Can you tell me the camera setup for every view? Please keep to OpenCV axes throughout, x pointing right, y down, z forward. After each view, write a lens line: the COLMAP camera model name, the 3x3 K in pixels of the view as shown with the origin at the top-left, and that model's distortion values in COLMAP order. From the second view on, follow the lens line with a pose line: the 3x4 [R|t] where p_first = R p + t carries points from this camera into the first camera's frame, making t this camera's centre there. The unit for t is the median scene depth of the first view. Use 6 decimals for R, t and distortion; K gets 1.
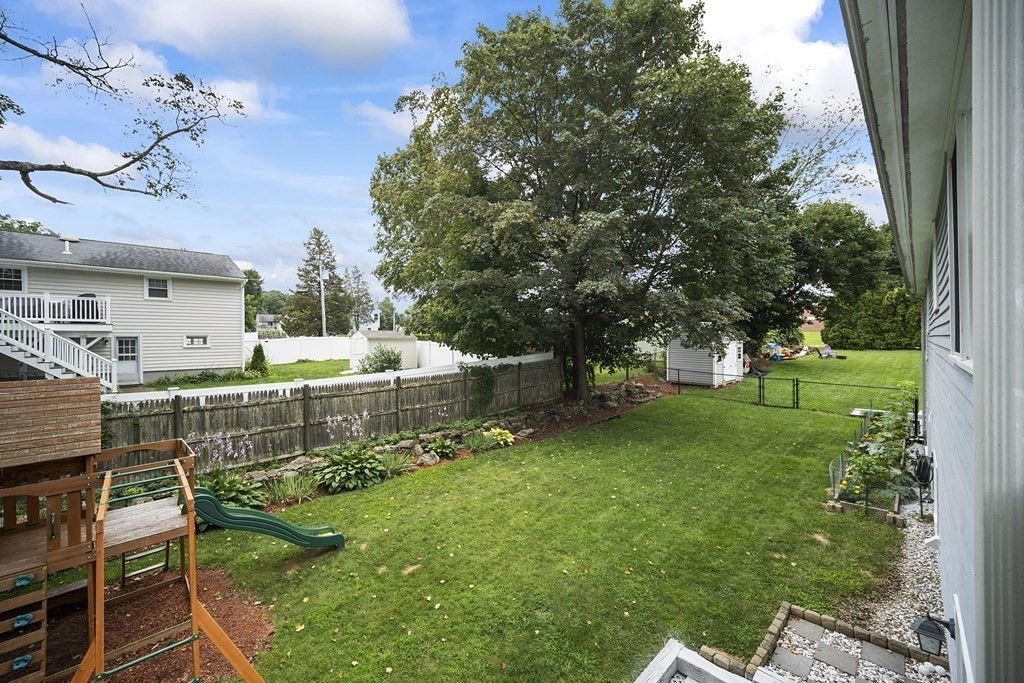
lens RADIAL K [[403.3, 0, 509.0], [0, 403.3, 344.4], [0, 0, 1]] dist [-0.003427, 0.000108]
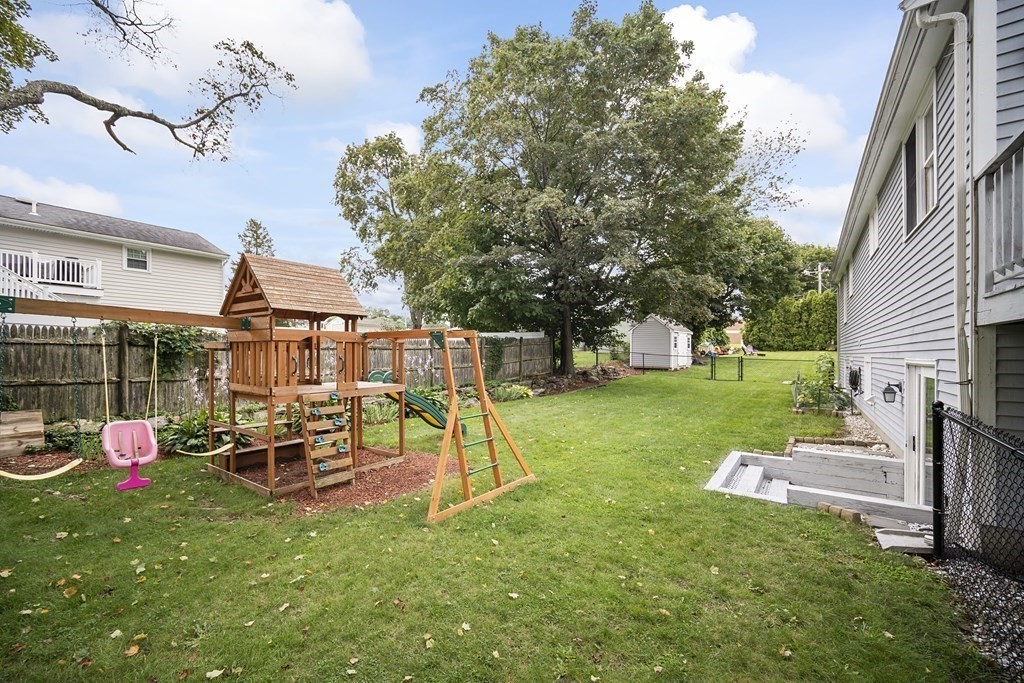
lens RADIAL K [[411.3, 0, 505.6], [0, 411.3, 356.8], [0, 0, 1]] dist [-0.002128, -0.000653]
pose [[0.987084, 0.011056, 0.159820, -0.198070], [-0.010539, 0.999936, -0.004087, 0.104574], [-0.159855, 0.002350, 0.987138, -0.118404]]
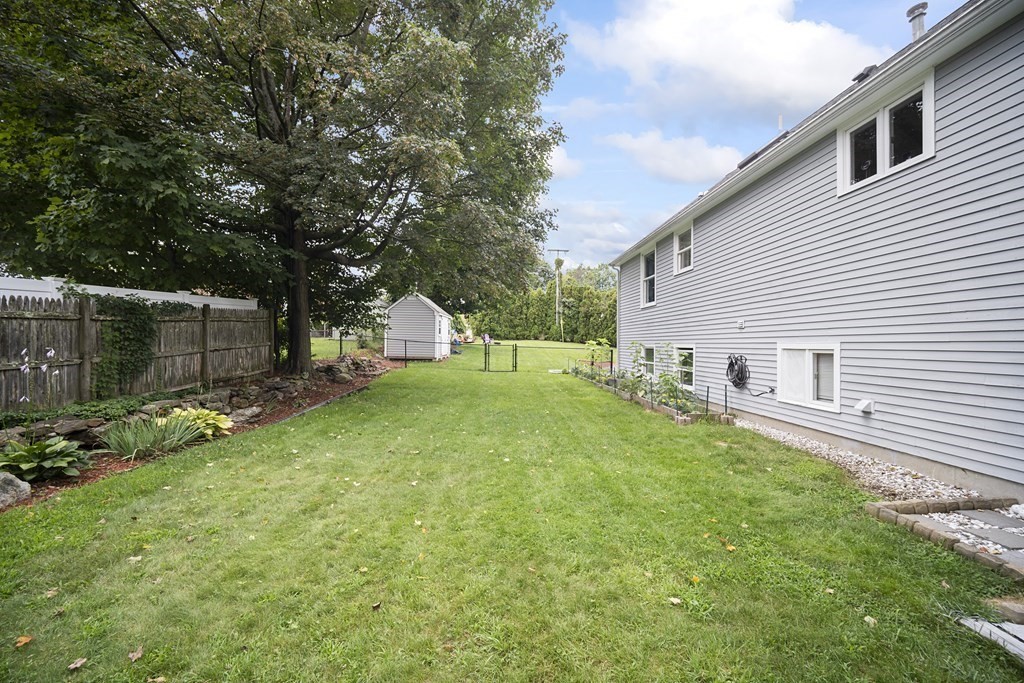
lens RADIAL K [[403.3, 0, 509.0], [0, 403.3, 344.4], [0, 0, 1]] dist [-0.003427, 0.000108]
pose [[0.678959, 0.013049, 0.734060, -0.100147], [-0.004610, 0.999898, -0.013511, 0.106808], [-0.734161, 0.005790, 0.678950, 0.295187]]
